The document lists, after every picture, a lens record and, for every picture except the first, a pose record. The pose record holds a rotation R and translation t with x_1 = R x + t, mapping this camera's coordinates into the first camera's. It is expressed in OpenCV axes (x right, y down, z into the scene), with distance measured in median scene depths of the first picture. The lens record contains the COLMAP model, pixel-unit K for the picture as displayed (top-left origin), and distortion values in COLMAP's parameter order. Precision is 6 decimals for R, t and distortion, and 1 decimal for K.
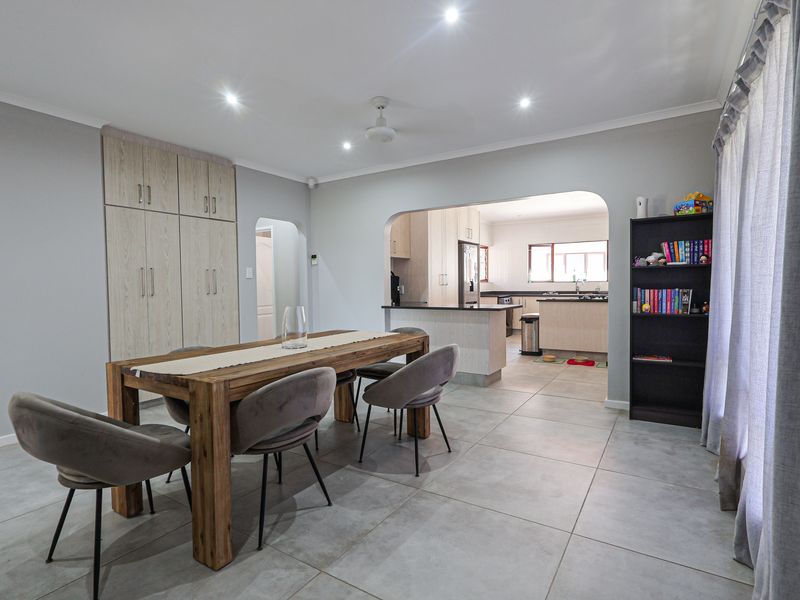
lens RADIAL K [[416.9, 0, 394.5], [0, 416.9, 298.2], [0, 0, 1]] dist [-0.002697, -0.000944]
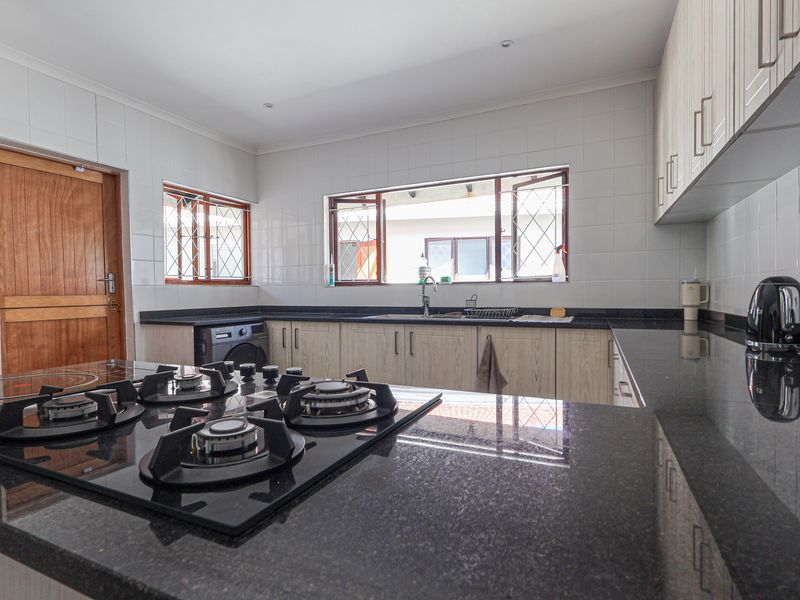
lens RADIAL K [[416.9, 0, 400.5], [0, 416.9, 299.3], [0, 0, 1]] dist [-0.002697, -0.000944]
pose [[0.987457, -0.004531, 0.157822, 0.478282], [0.006336, 0.999920, -0.010937, -0.027733], [-0.157760, 0.011800, 0.987407, 0.837182]]
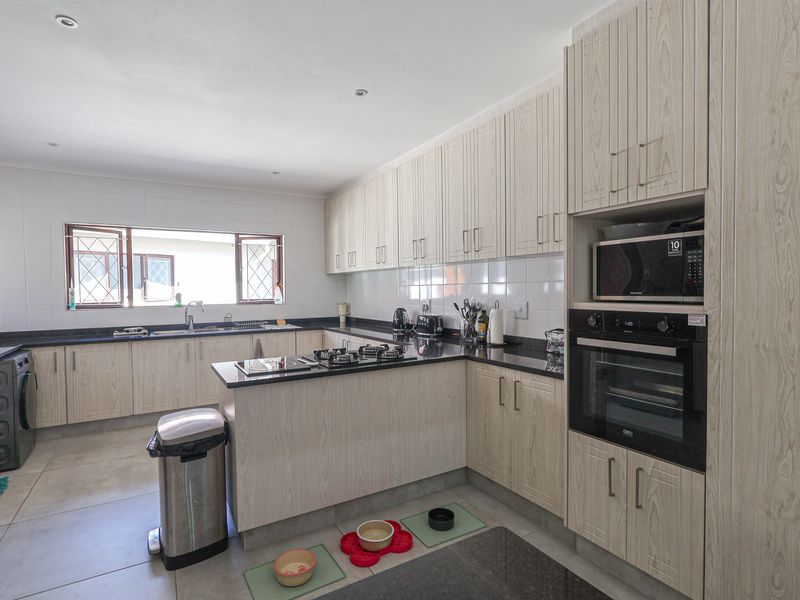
lens RADIAL K [[416.9, 0, 401.9], [0, 416.9, 300.4], [0, 0, 1]] dist [-0.002697, -0.000944]
pose [[0.428145, -0.019423, 0.903501, 0.113334], [0.035750, 0.999350, 0.004542, -0.053437], [-0.903003, 0.030356, 0.428561, 0.726527]]
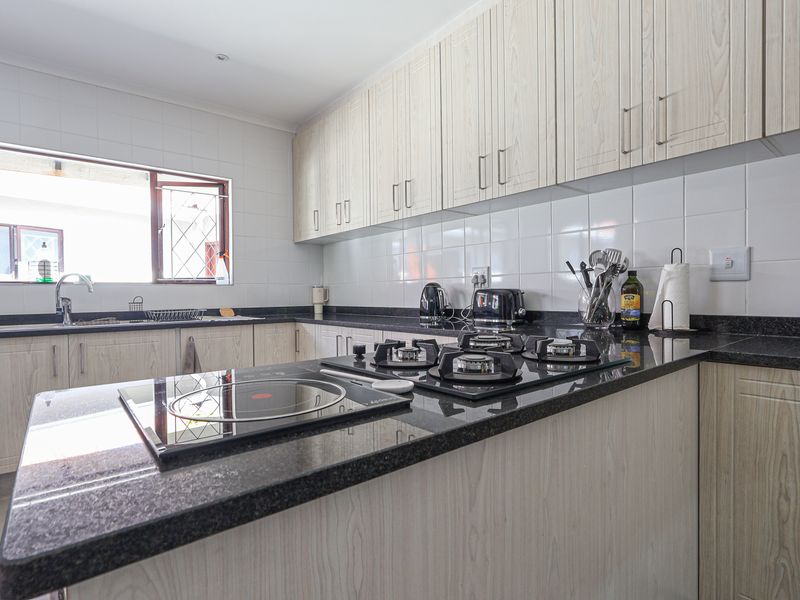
lens RADIAL K [[416.9, 0, 399.0], [0, 416.9, 300.3], [0, 0, 1]] dist [-0.002697, -0.000944]
pose [[0.294109, -0.007281, 0.955744, 0.302121], [0.039379, 0.999214, -0.004506, -0.021146], [-0.954960, 0.038961, 0.294165, 0.920179]]
